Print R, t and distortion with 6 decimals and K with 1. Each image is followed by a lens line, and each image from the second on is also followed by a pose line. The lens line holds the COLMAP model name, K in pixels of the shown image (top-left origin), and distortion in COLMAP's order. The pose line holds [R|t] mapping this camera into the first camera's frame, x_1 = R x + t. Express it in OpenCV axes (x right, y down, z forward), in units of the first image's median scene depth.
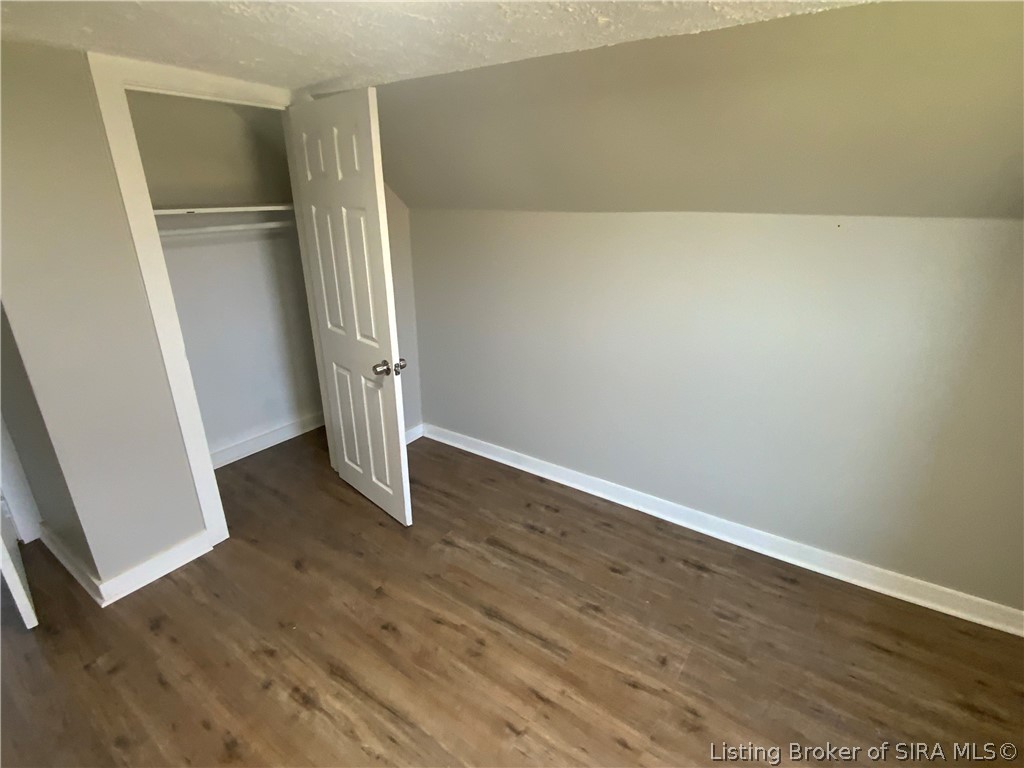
lens RADIAL K [[501.8, 0, 509.9], [0, 501.8, 382.7], [0, 0, 1]] dist [-0.021825, -0.001254]
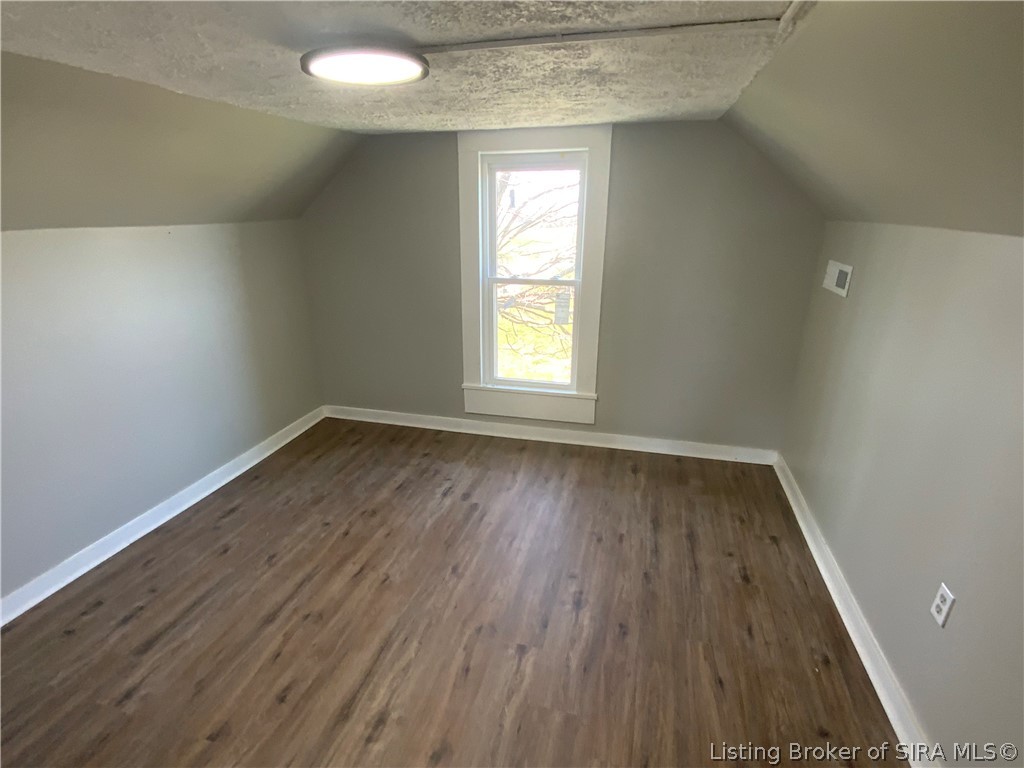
lens RADIAL K [[501.8, 0, 511.6], [0, 501.8, 381.8], [0, 0, 1]] dist [-0.021825, -0.001254]
pose [[-0.322108, -0.316394, 0.892267, -0.983437], [0.330527, 0.845606, 0.419169, -0.216697], [-0.887129, 0.429936, -0.167800, 0.546376]]
